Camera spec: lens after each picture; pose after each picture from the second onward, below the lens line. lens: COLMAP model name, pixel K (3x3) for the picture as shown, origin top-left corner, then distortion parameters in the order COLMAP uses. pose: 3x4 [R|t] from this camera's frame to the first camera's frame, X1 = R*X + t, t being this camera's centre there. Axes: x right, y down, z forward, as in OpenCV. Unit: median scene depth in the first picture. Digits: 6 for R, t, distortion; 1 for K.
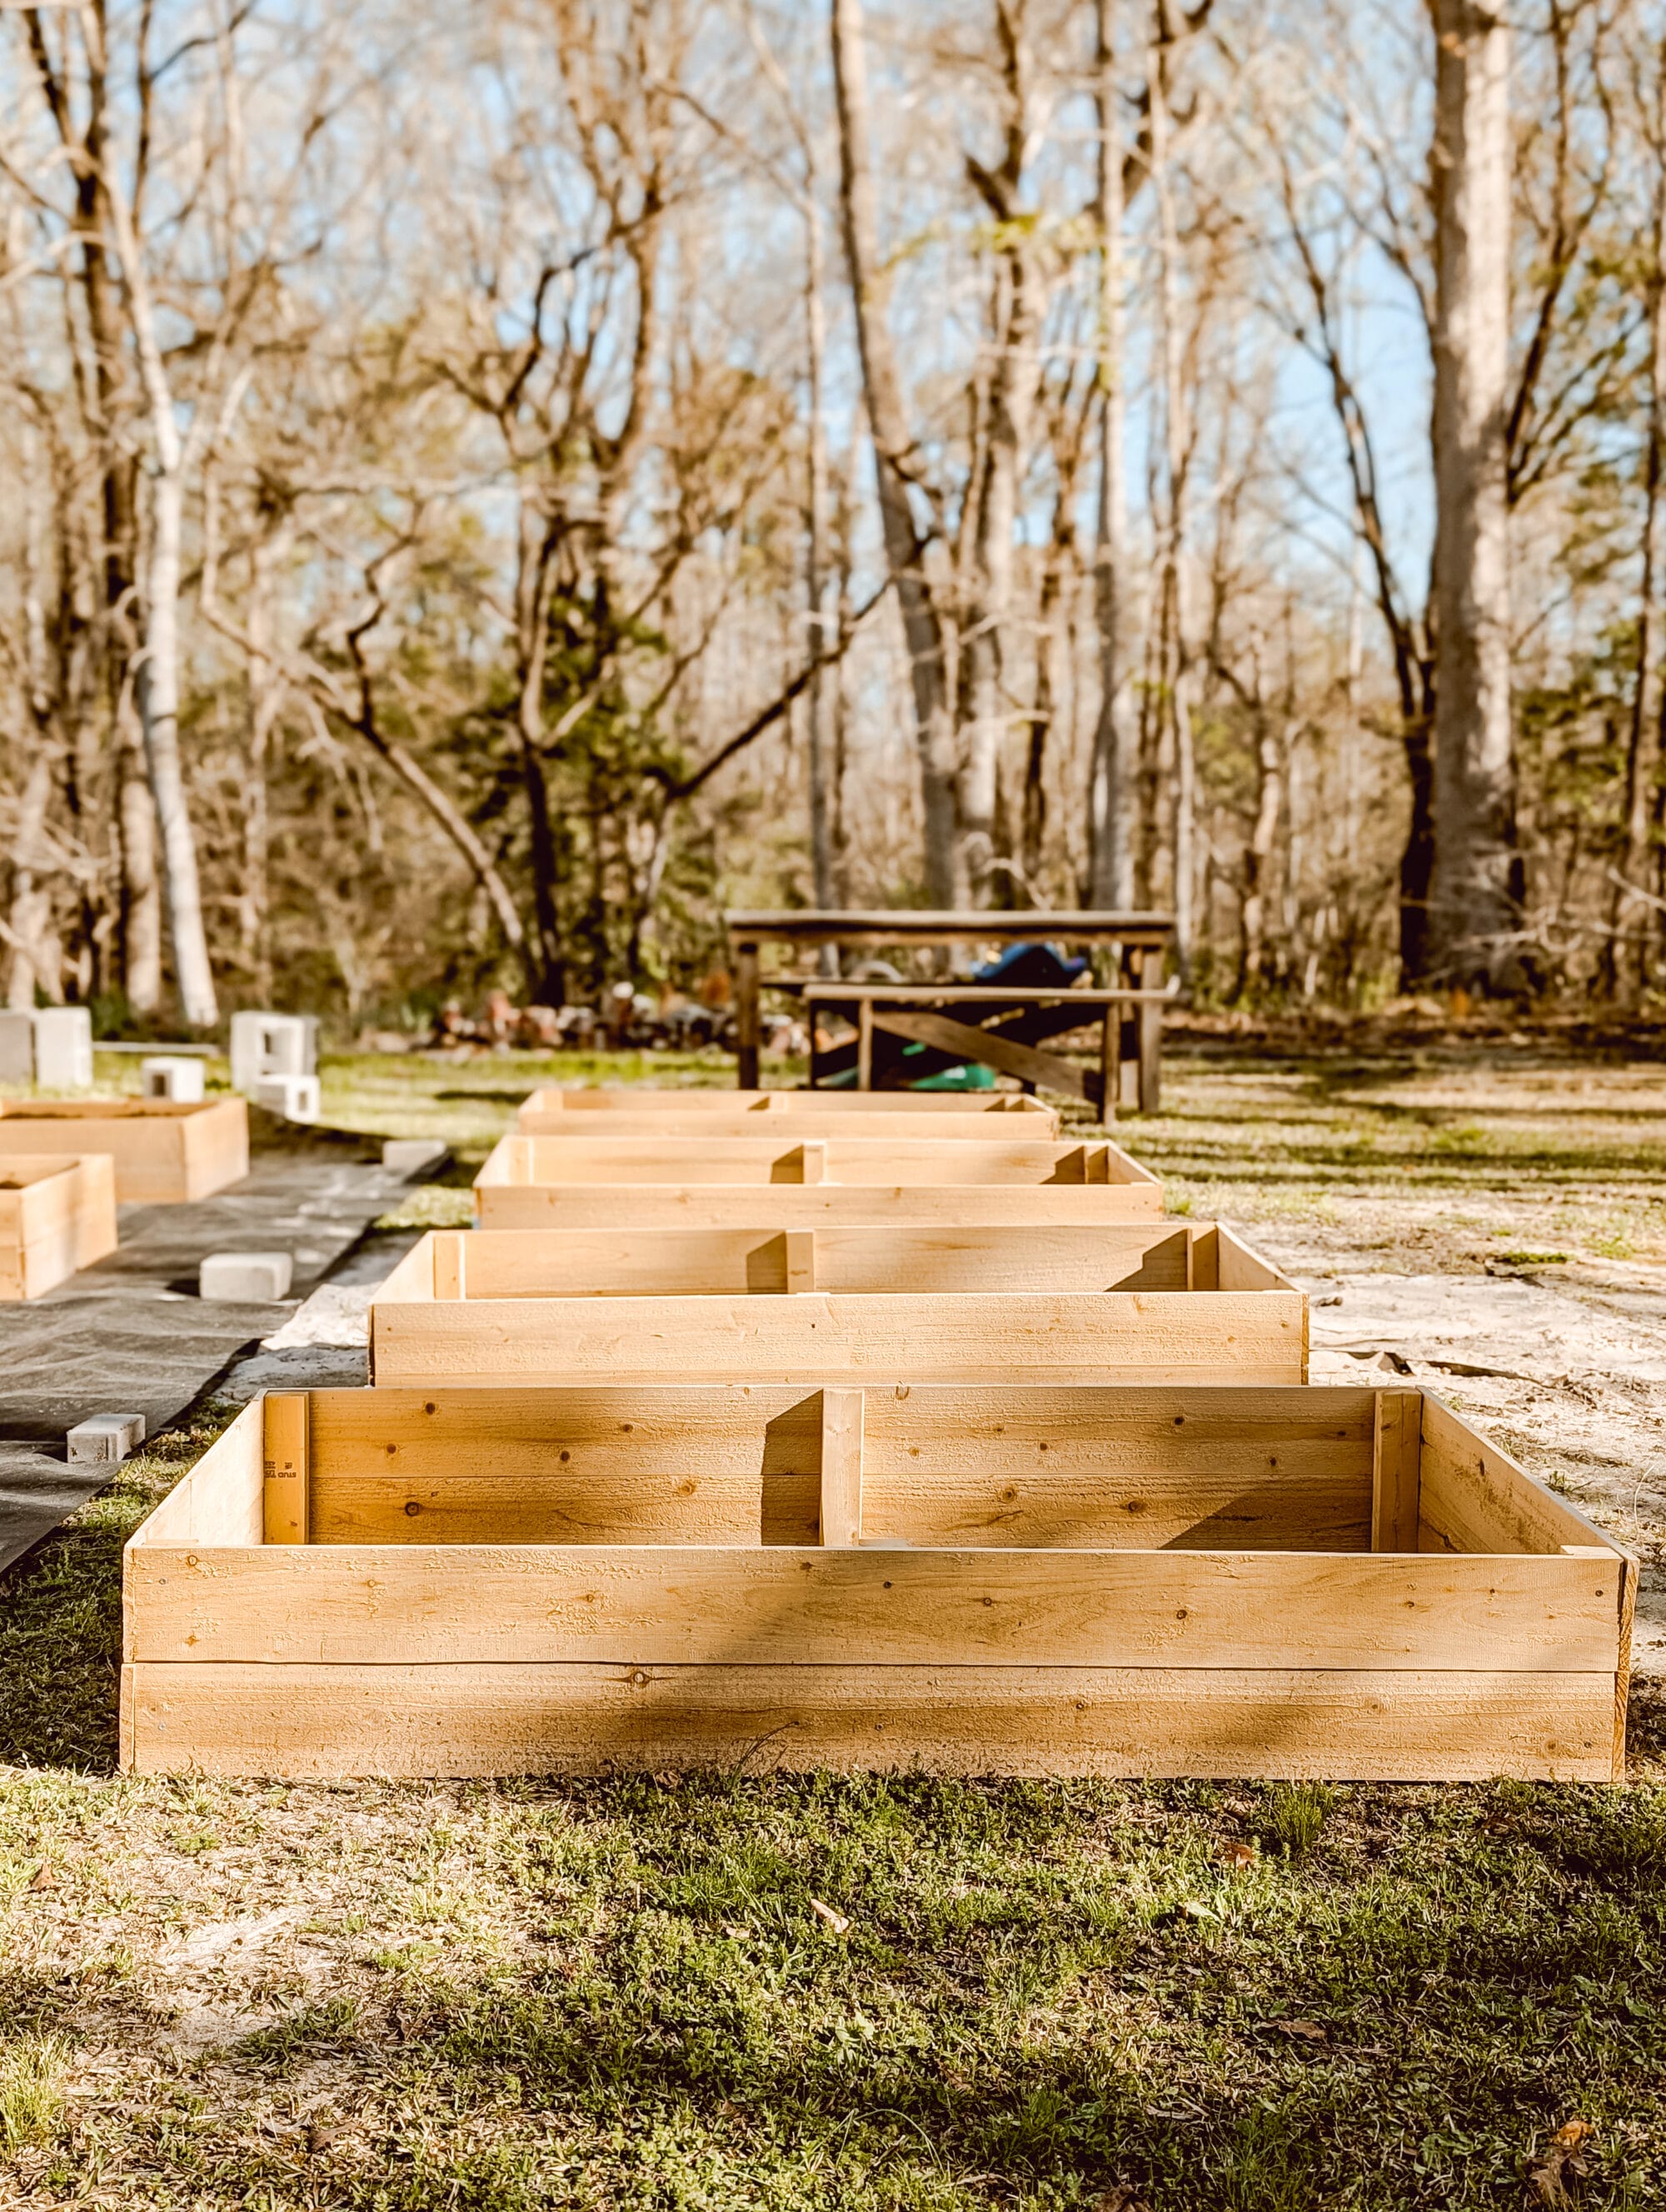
lens RADIAL K [[2471.8, 0, 850.8], [0, 2471.8, 1176.1], [0, 0, 1]] dist [0.036487, 0.000000]
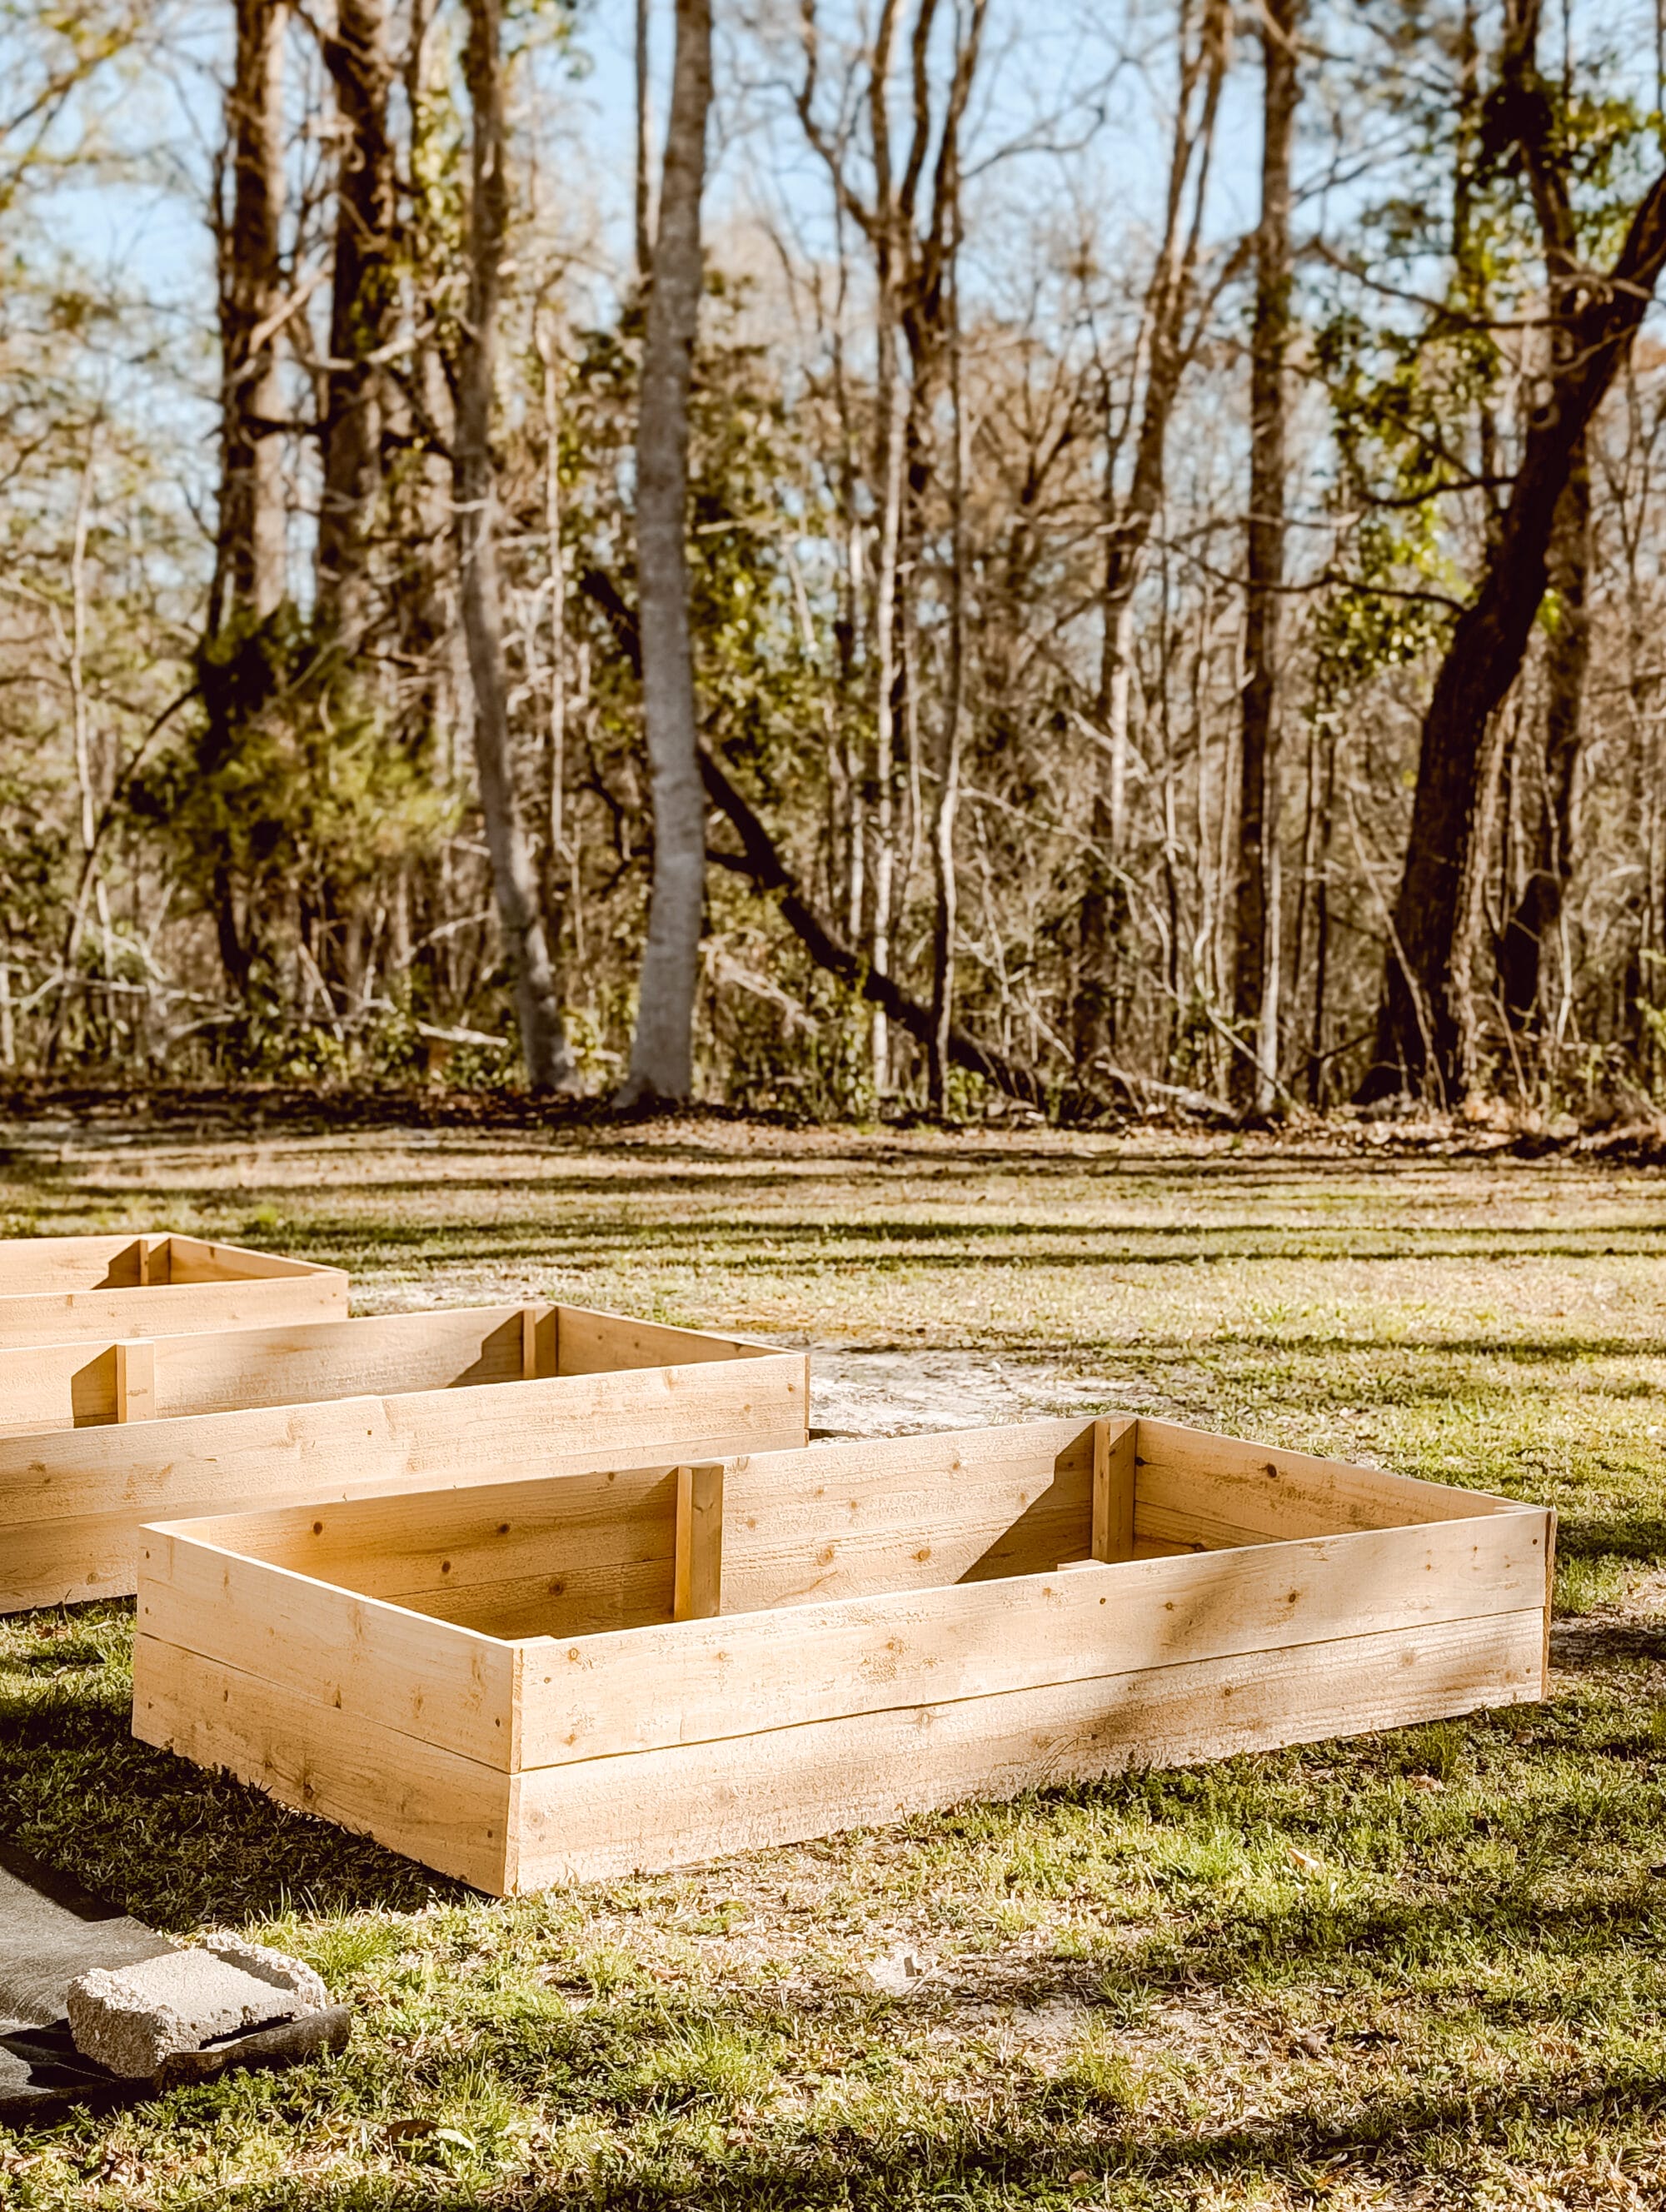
lens RADIAL K [[3314.0, 0, 848.5], [0, 3314.0, 1091.3], [0, 0, 1]] dist [0.060418, 0.000000]
pose [[0.789373, -0.021420, 0.613539, -0.322964], [0.060217, 0.997273, -0.042659, -0.000120], [-0.610953, 0.070619, 0.788511, -0.029915]]
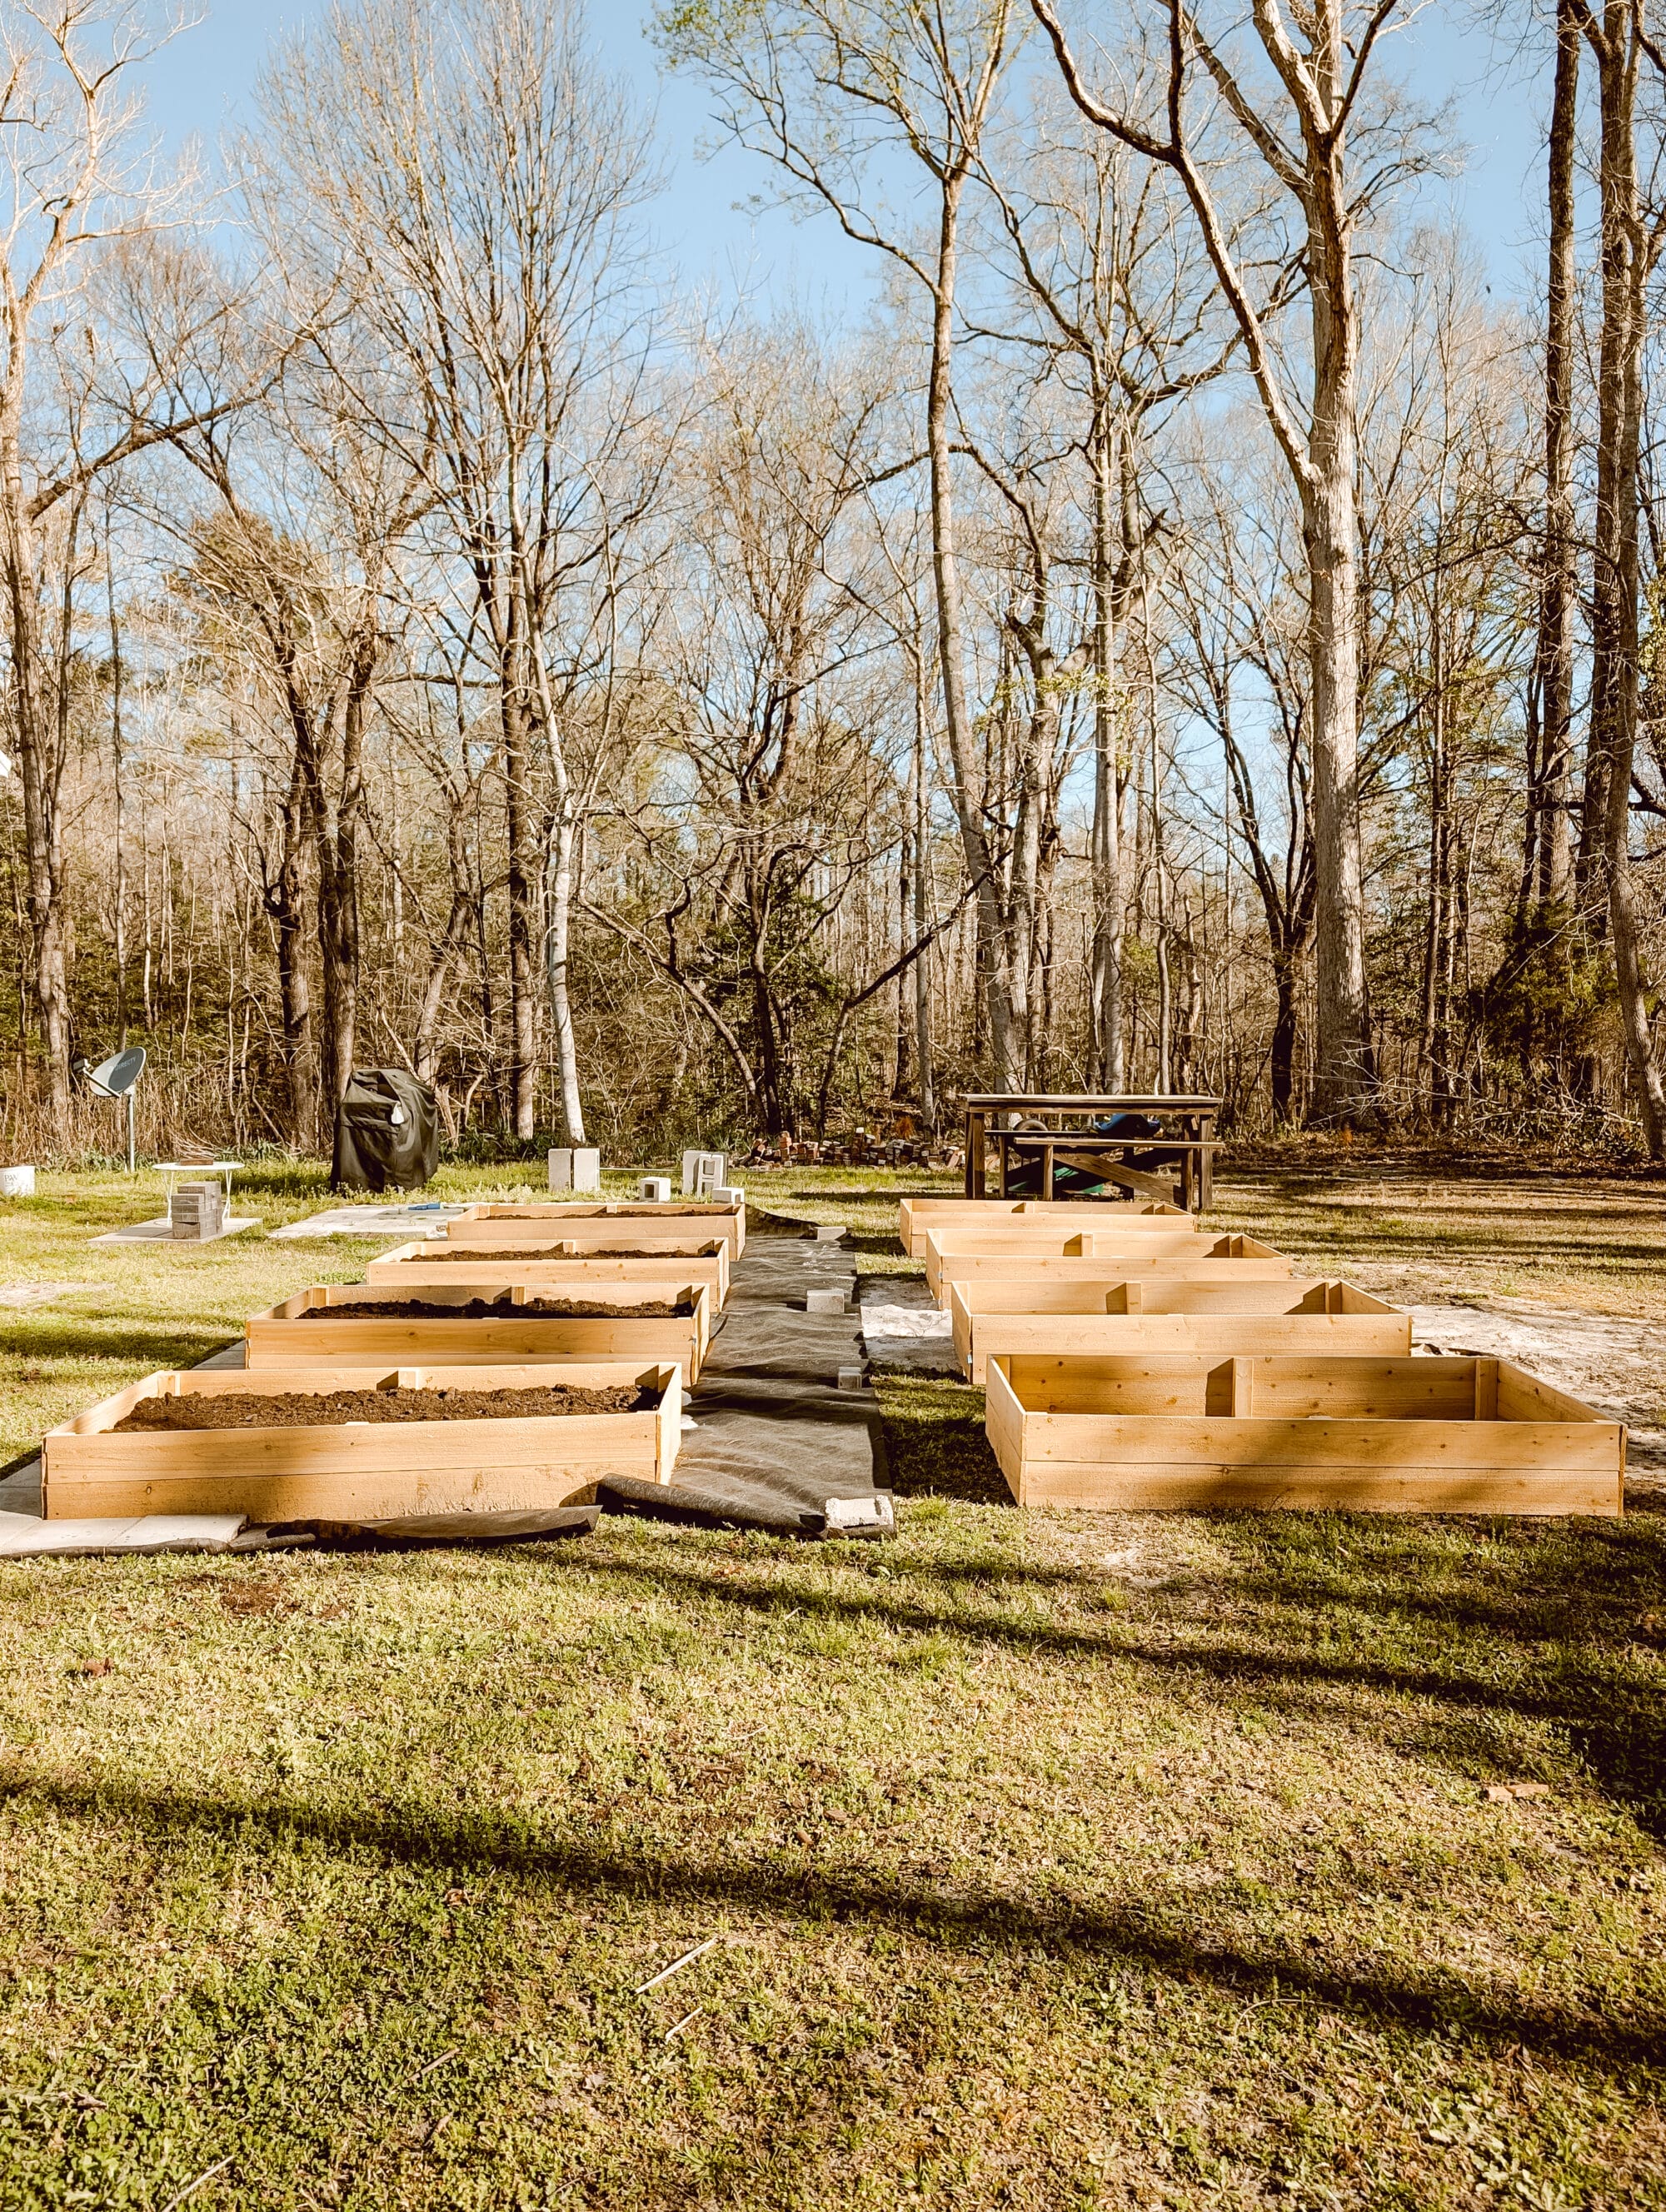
lens RADIAL K [[1686.6, 0, 839.3], [0, 1686.6, 1101.6], [0, 0, 1]] dist [0.029381, -0.015003]
pose [[0.999972, 0.003591, -0.006553, -0.157899], [-0.004071, 0.997195, -0.074738, -0.013562], [0.006266, 0.074763, 0.997182, -0.250917]]
